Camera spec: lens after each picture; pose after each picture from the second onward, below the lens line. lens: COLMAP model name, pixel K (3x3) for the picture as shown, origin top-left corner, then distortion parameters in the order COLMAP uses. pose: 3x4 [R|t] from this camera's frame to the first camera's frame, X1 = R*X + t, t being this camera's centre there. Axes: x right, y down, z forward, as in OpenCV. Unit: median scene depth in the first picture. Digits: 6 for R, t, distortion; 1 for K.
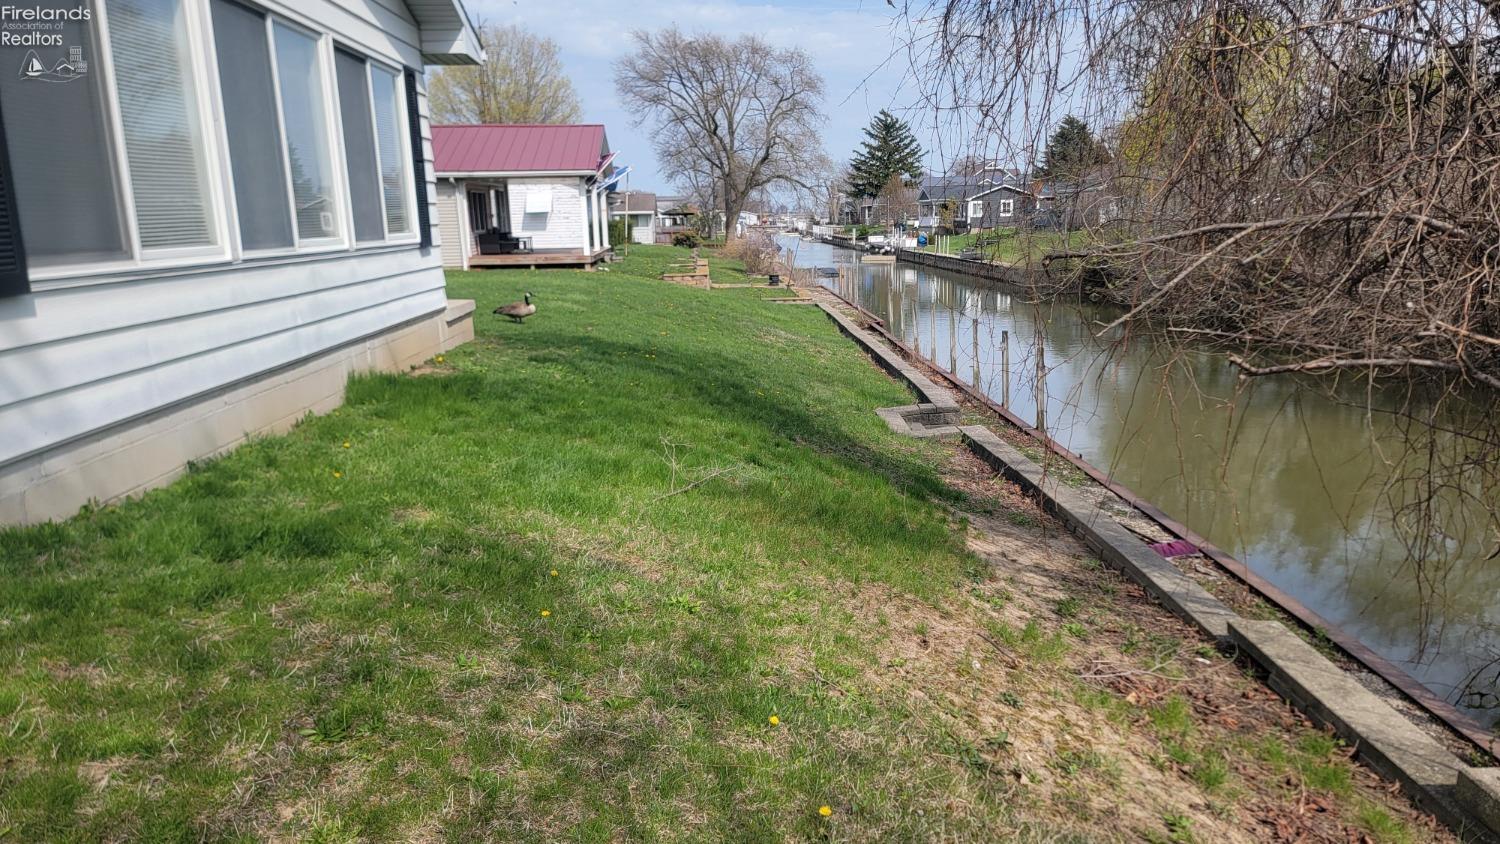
lens RADIAL K [[1014.0, 0, 754.2], [0, 1014.0, 424.6], [0, 0, 1]] dist [-0.000565, 0.000070]
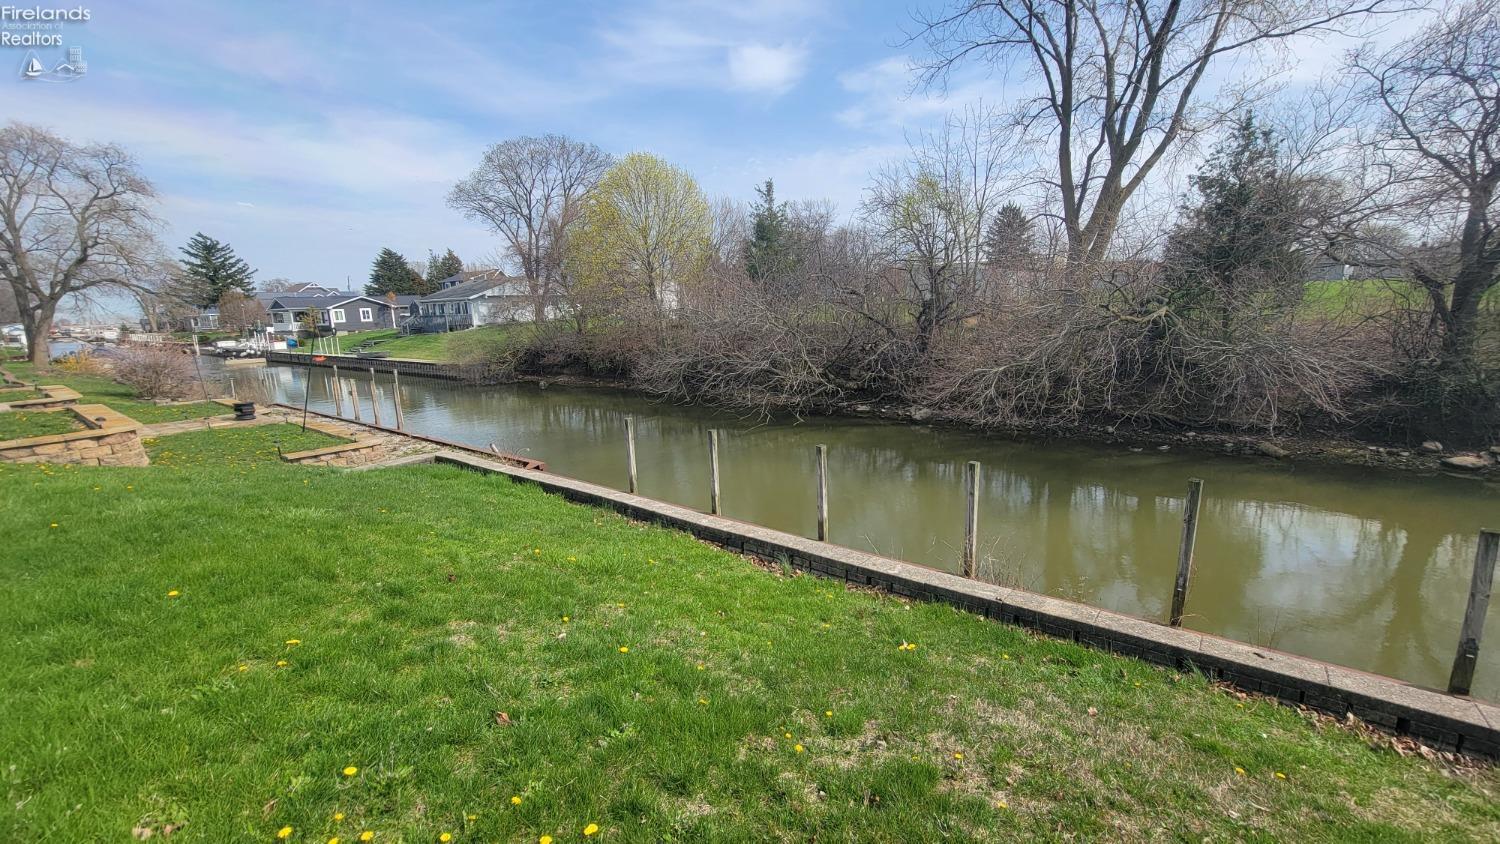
lens RADIAL K [[604.7, 0, 752.2], [0, 604.7, 417.8], [0, 0, 1]] dist [-0.001419, -0.000196]
pose [[0.644991, -0.132552, 0.752607, -0.021057], [0.166690, 0.985531, 0.030720, -0.032287], [-0.745789, 0.105638, 0.657753, 0.169095]]
